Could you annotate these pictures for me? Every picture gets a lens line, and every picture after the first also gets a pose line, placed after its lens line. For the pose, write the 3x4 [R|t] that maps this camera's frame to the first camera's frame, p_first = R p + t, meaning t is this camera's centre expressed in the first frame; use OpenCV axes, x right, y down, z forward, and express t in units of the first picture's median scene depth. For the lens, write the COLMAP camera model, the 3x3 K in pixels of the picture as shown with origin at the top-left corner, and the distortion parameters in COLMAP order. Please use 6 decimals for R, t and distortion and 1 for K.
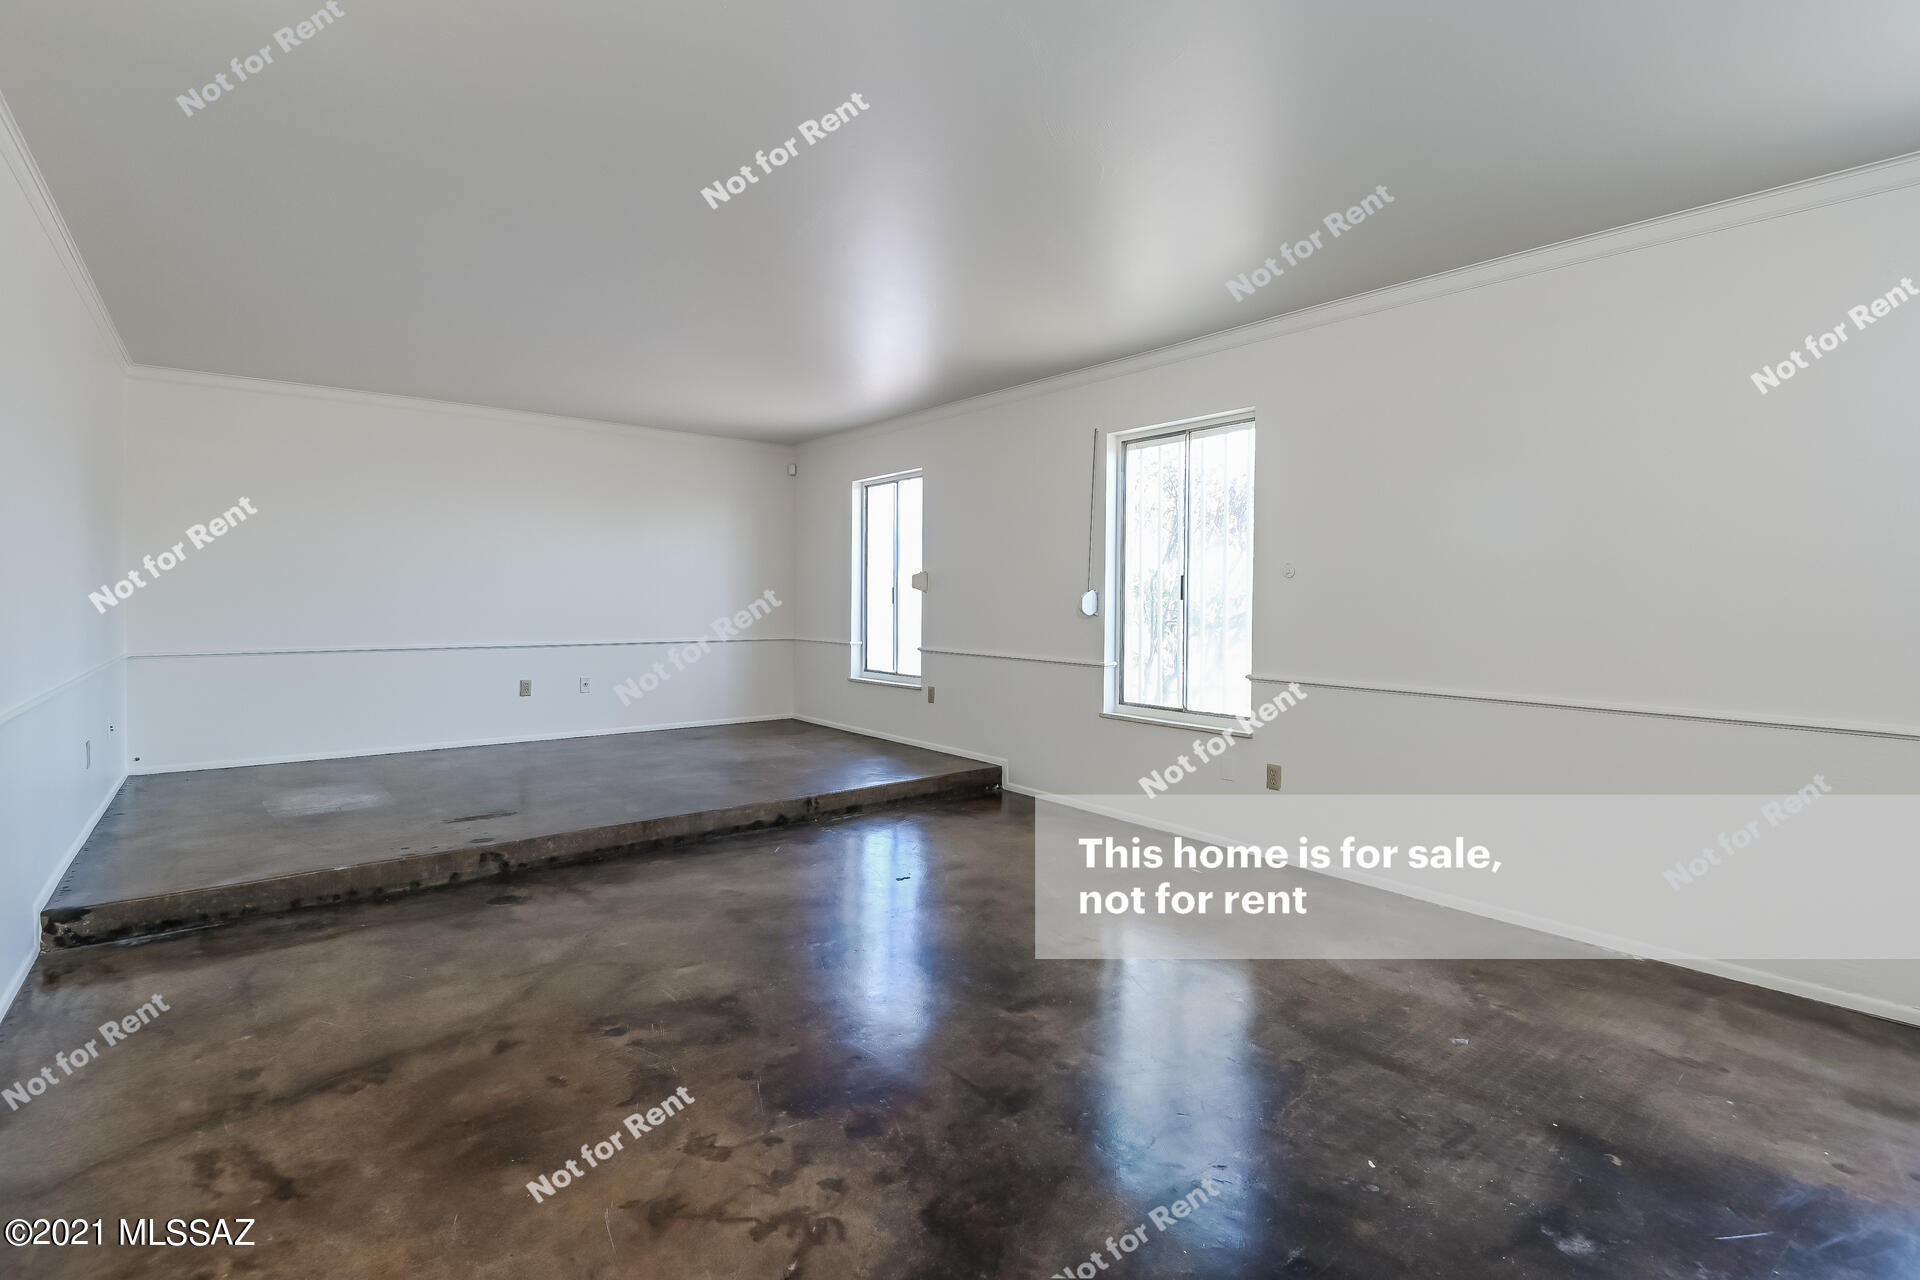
lens RADIAL K [[886.2, 0, 951.4], [0, 886.2, 621.0], [0, 0, 1]] dist [-0.002268, -0.000475]
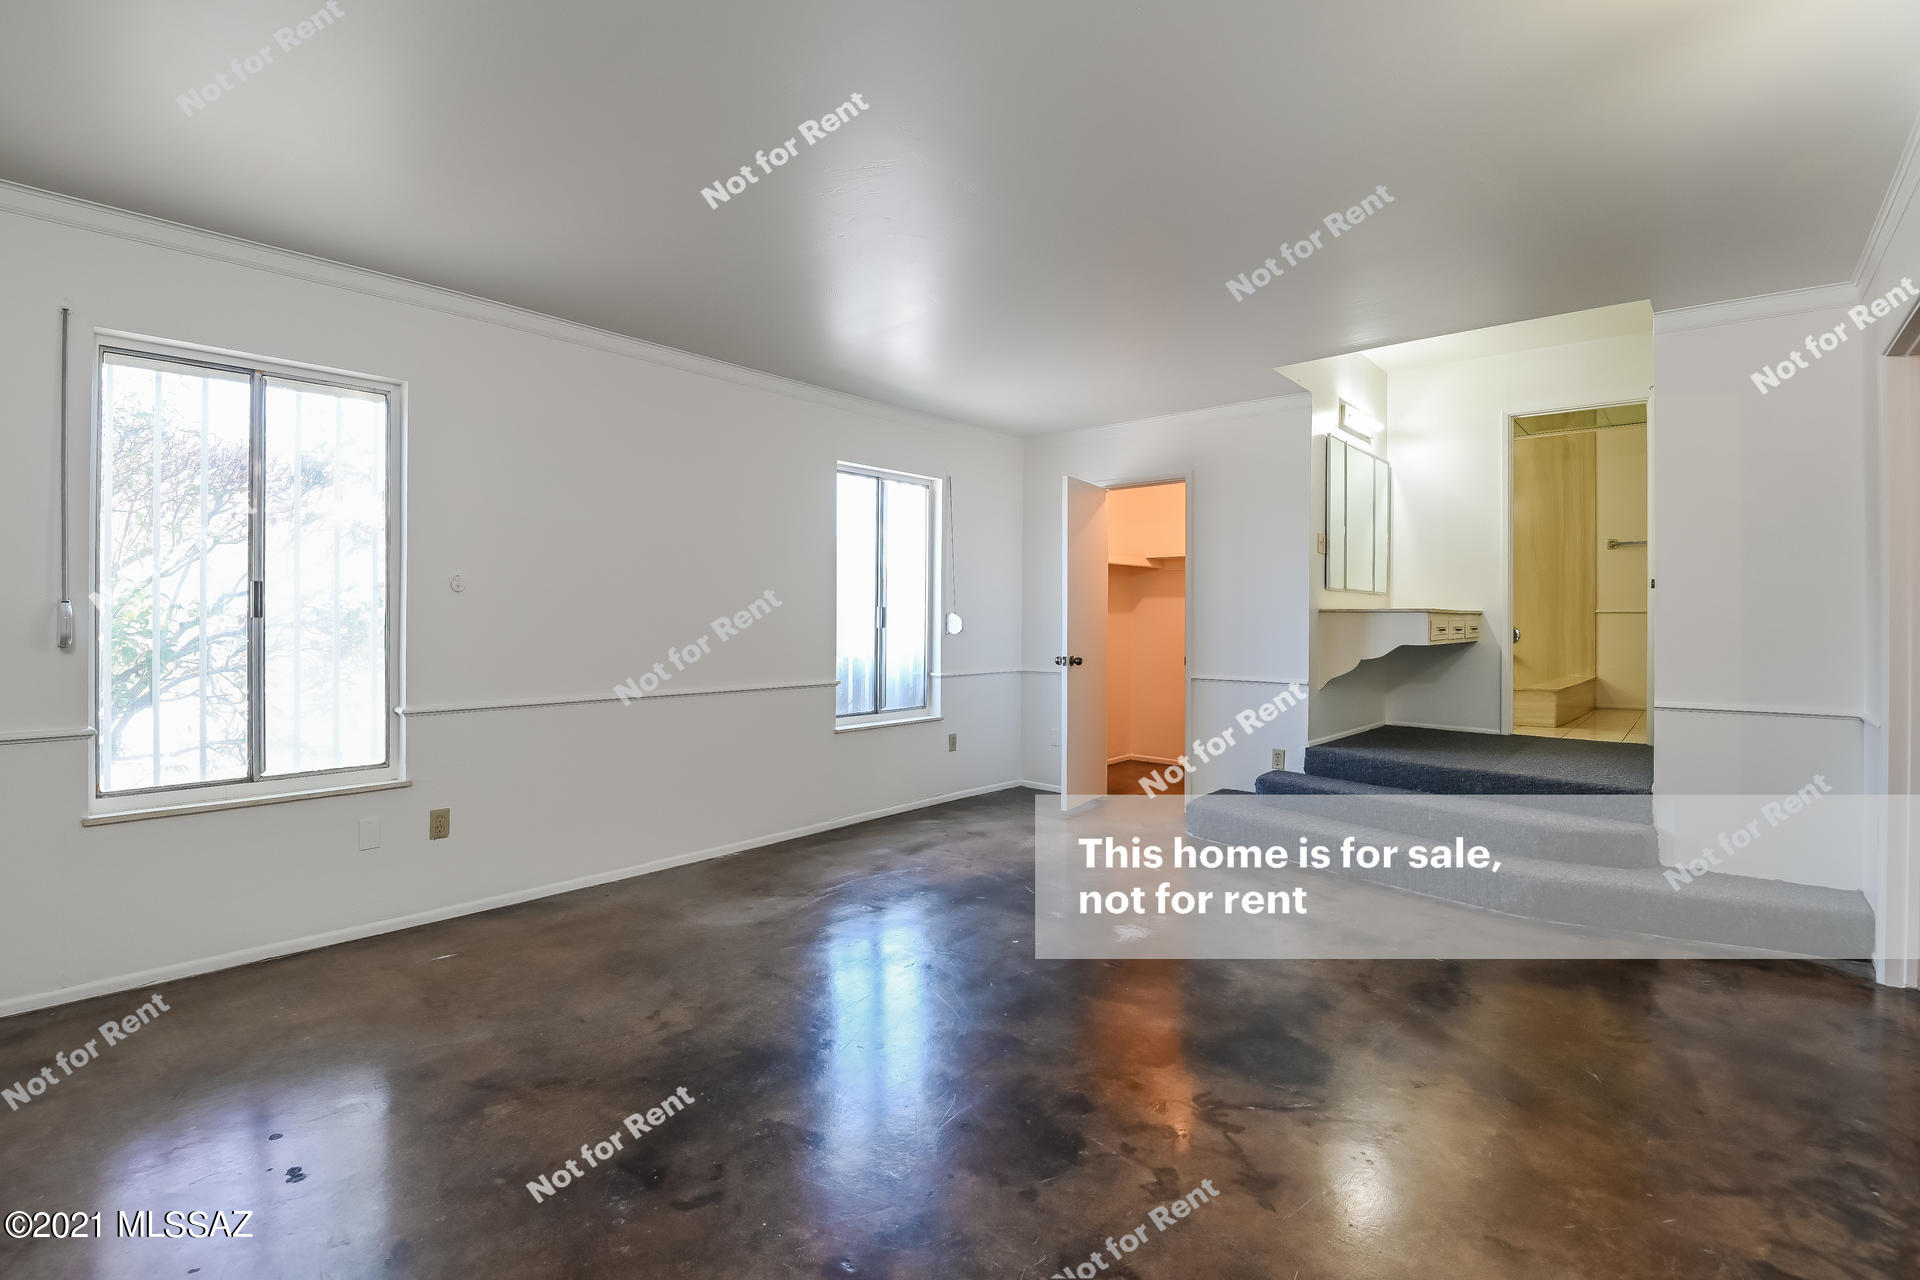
lens RADIAL K [[886.2, 0, 953.0], [0, 886.2, 629.8], [0, 0, 1]] dist [-0.002268, -0.000475]
pose [[-0.176159, -0.024840, 0.984048, -1.099544], [0.017269, 0.999450, 0.028320, -0.052052], [-0.984210, 0.021982, -0.175633, 1.283551]]
